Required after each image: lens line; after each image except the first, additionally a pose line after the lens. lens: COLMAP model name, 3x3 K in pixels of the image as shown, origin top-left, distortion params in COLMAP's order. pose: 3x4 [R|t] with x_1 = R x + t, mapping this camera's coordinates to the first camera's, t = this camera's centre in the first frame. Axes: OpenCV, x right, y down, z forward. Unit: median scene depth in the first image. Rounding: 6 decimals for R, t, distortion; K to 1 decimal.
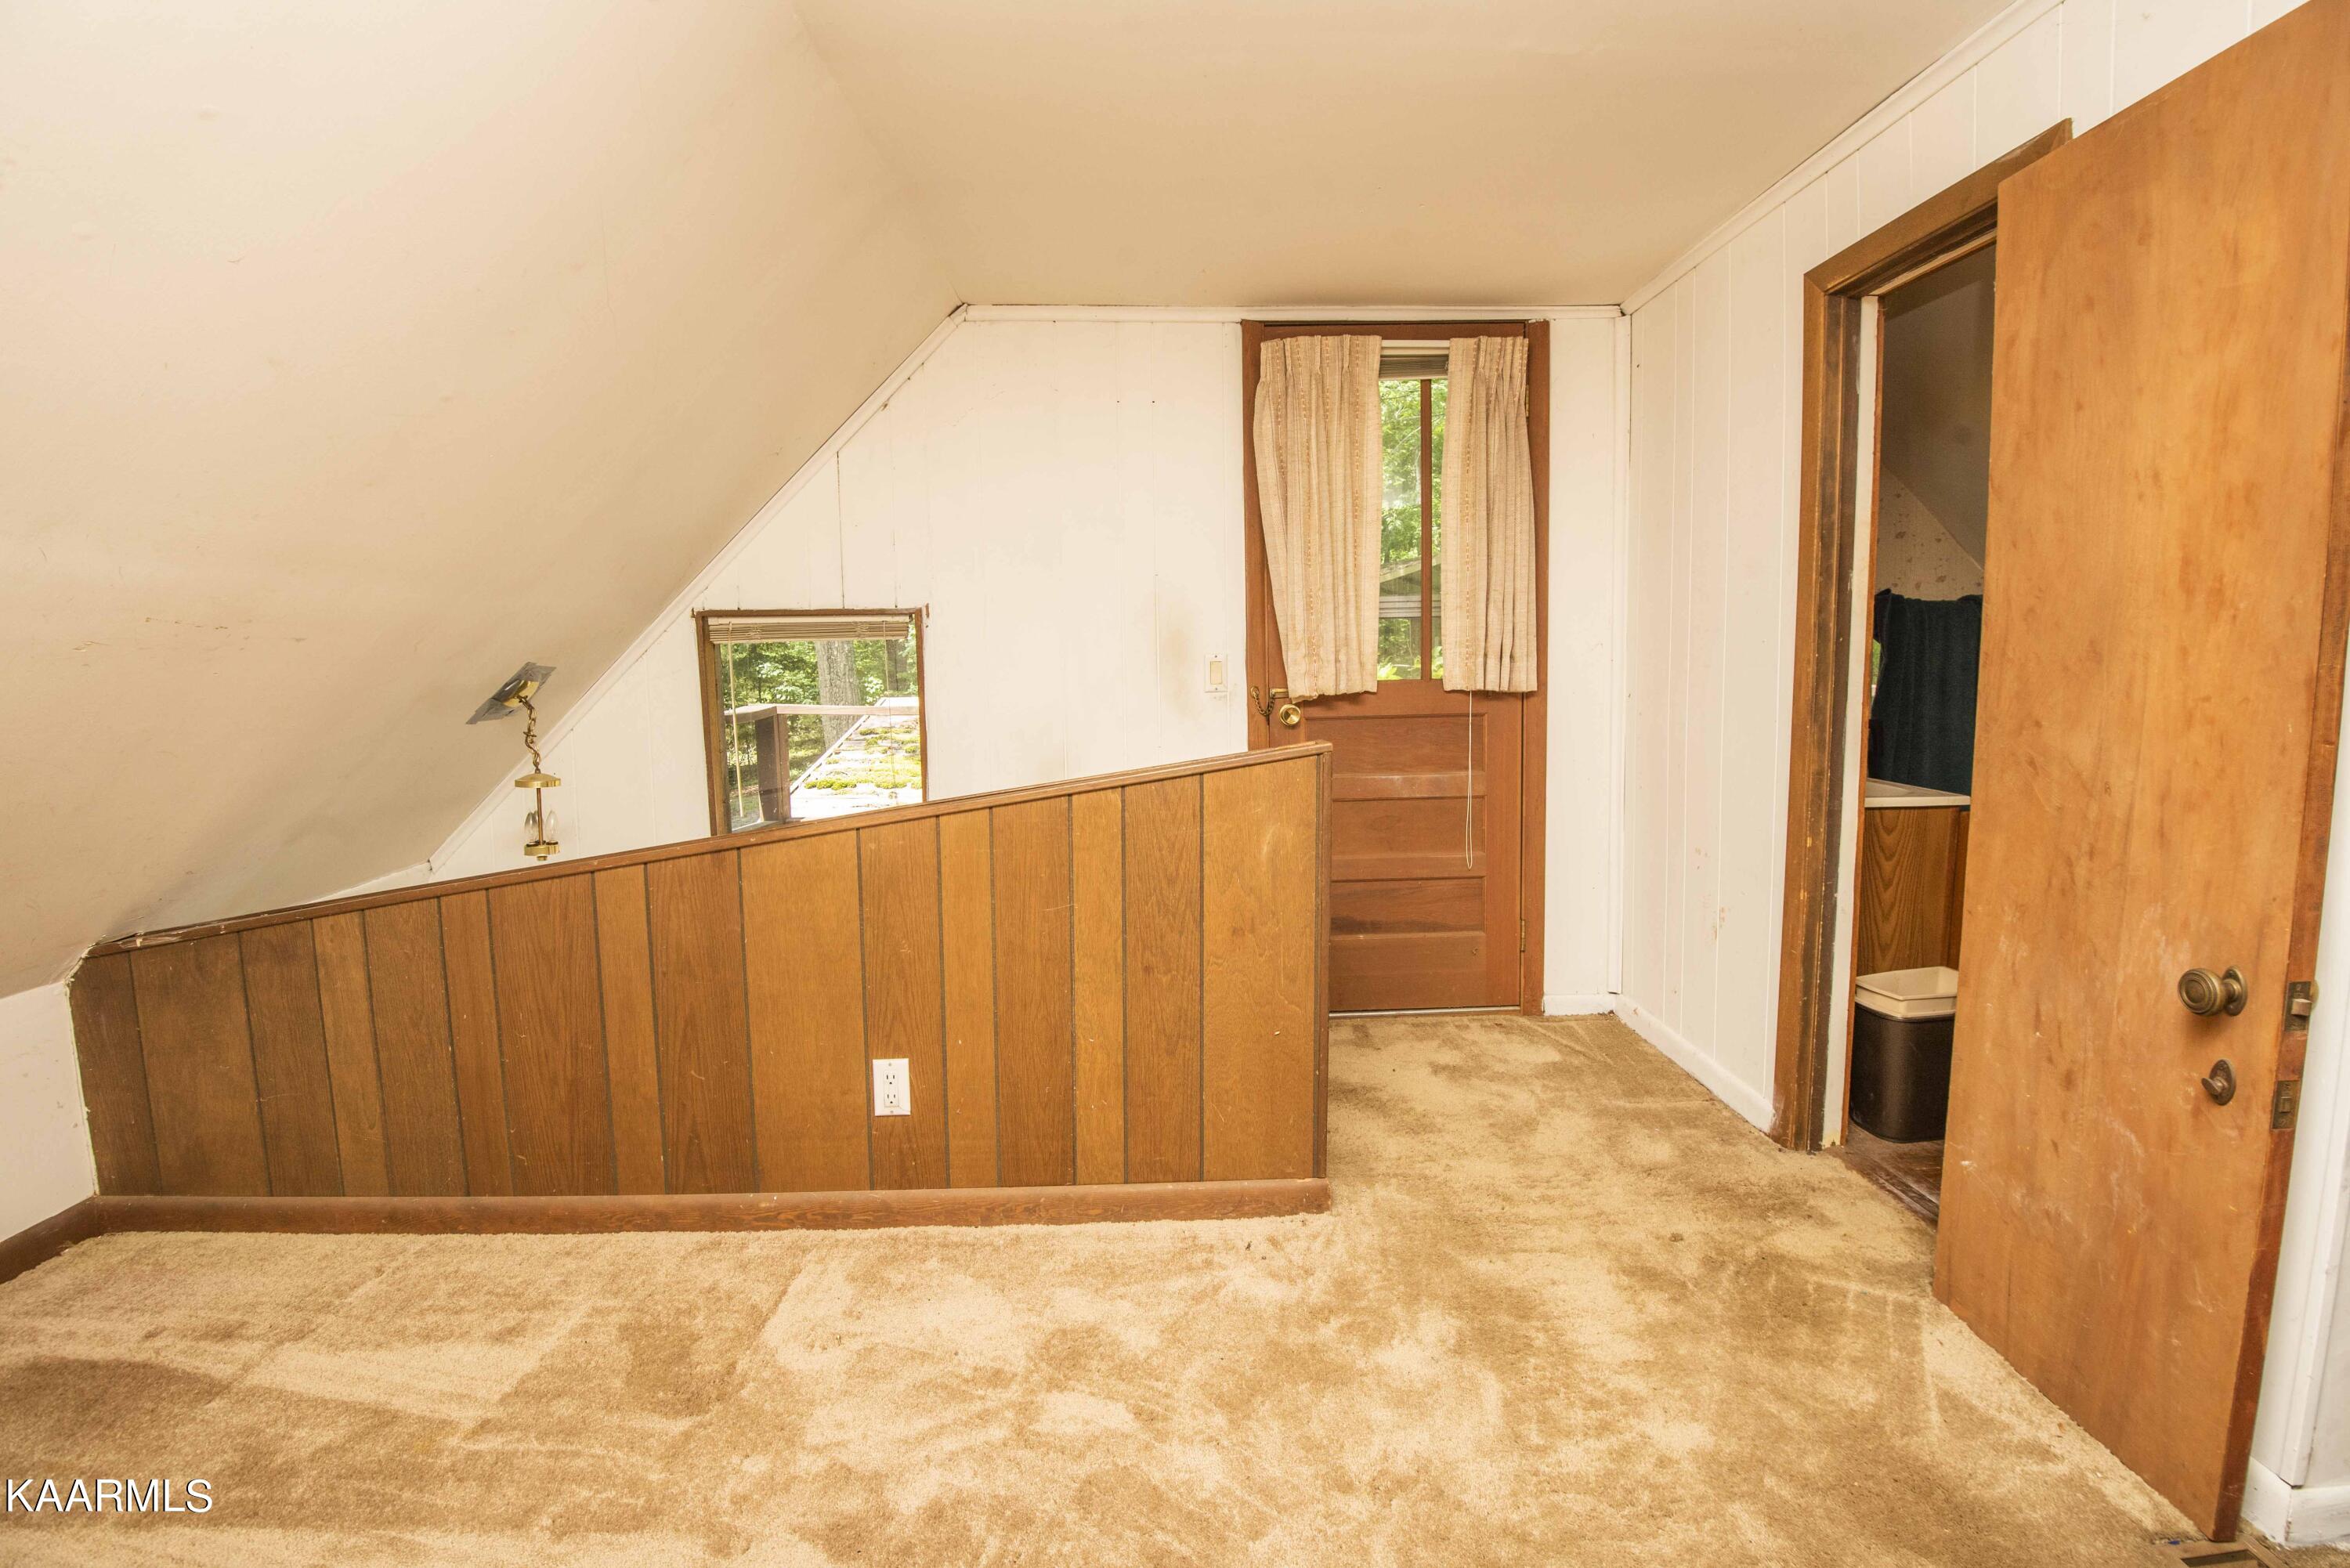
lens RADIAL K [[1069.0, 0, 1182.8], [0, 1069.0, 788.4], [0, 0, 1]] dist [-0.000375, -0.024054]
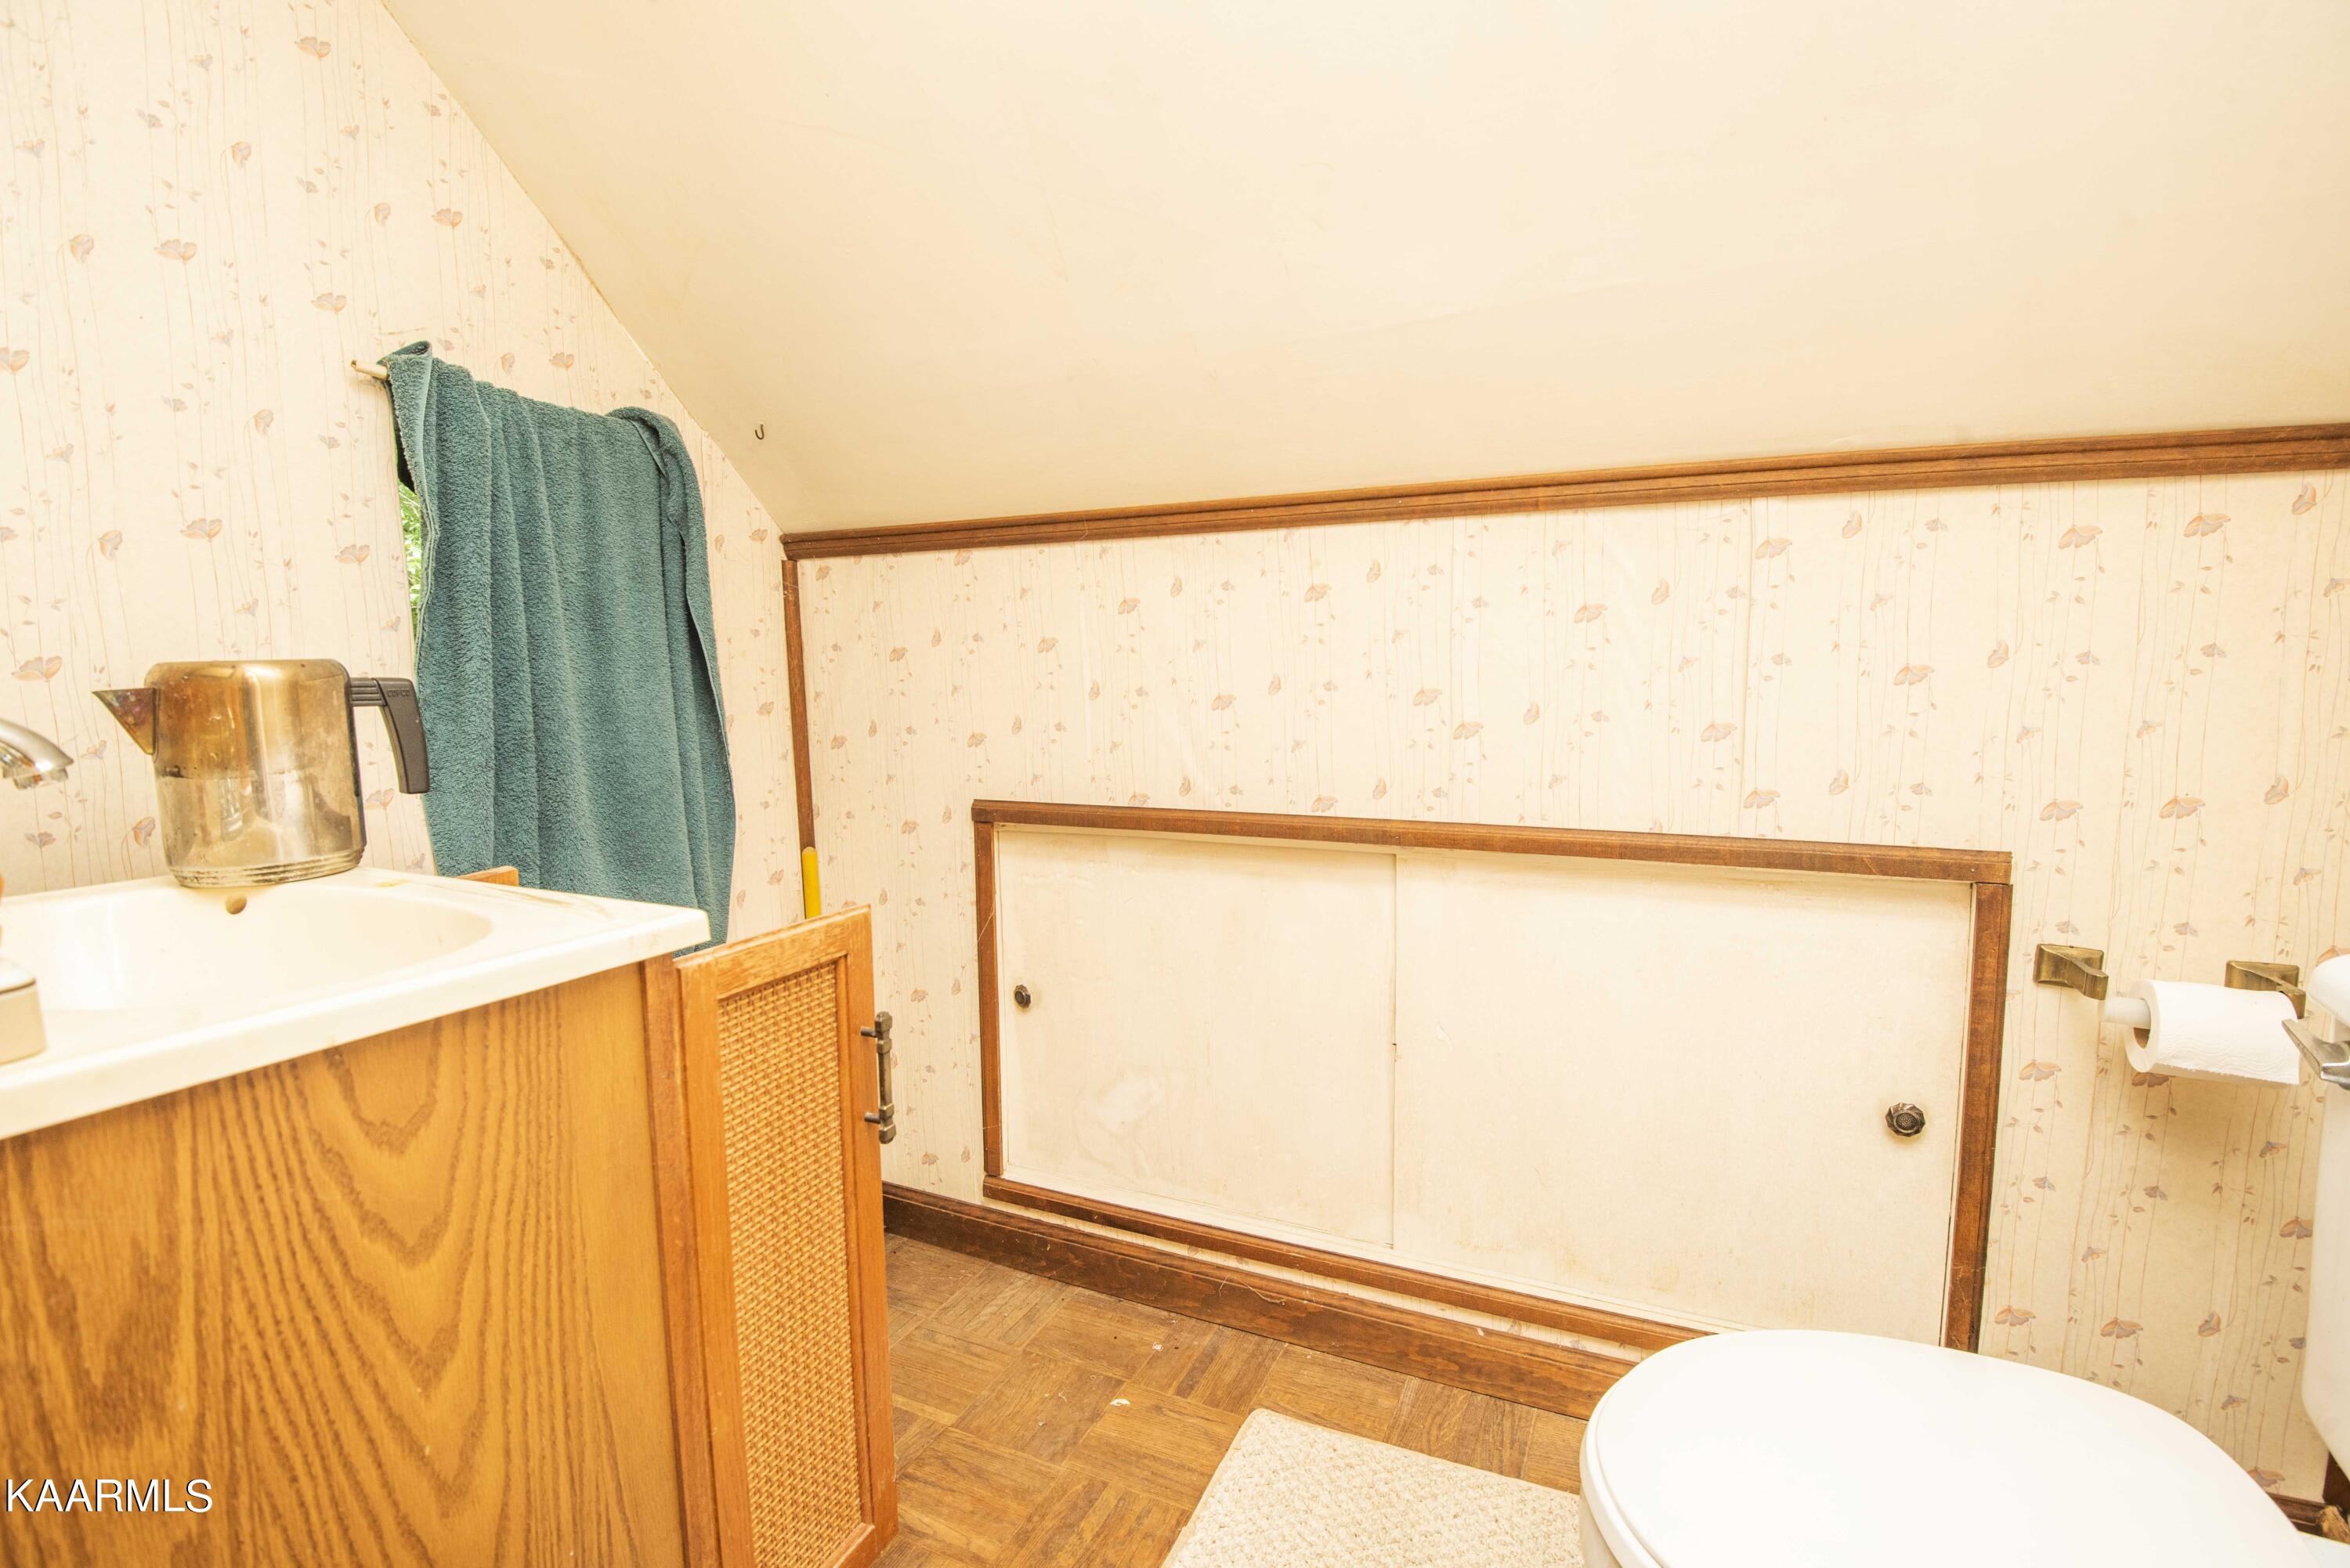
lens RADIAL K [[1069.0, 0, 1182.8], [0, 1069.0, 788.4], [0, 0, 1]] dist [-0.000375, -0.024054]
pose [[0.455611, -0.065351, 0.887777, 0.493587], [0.121404, 0.992545, 0.010758, -0.007834], [-0.881861, 0.102879, 0.460149, 0.678456]]
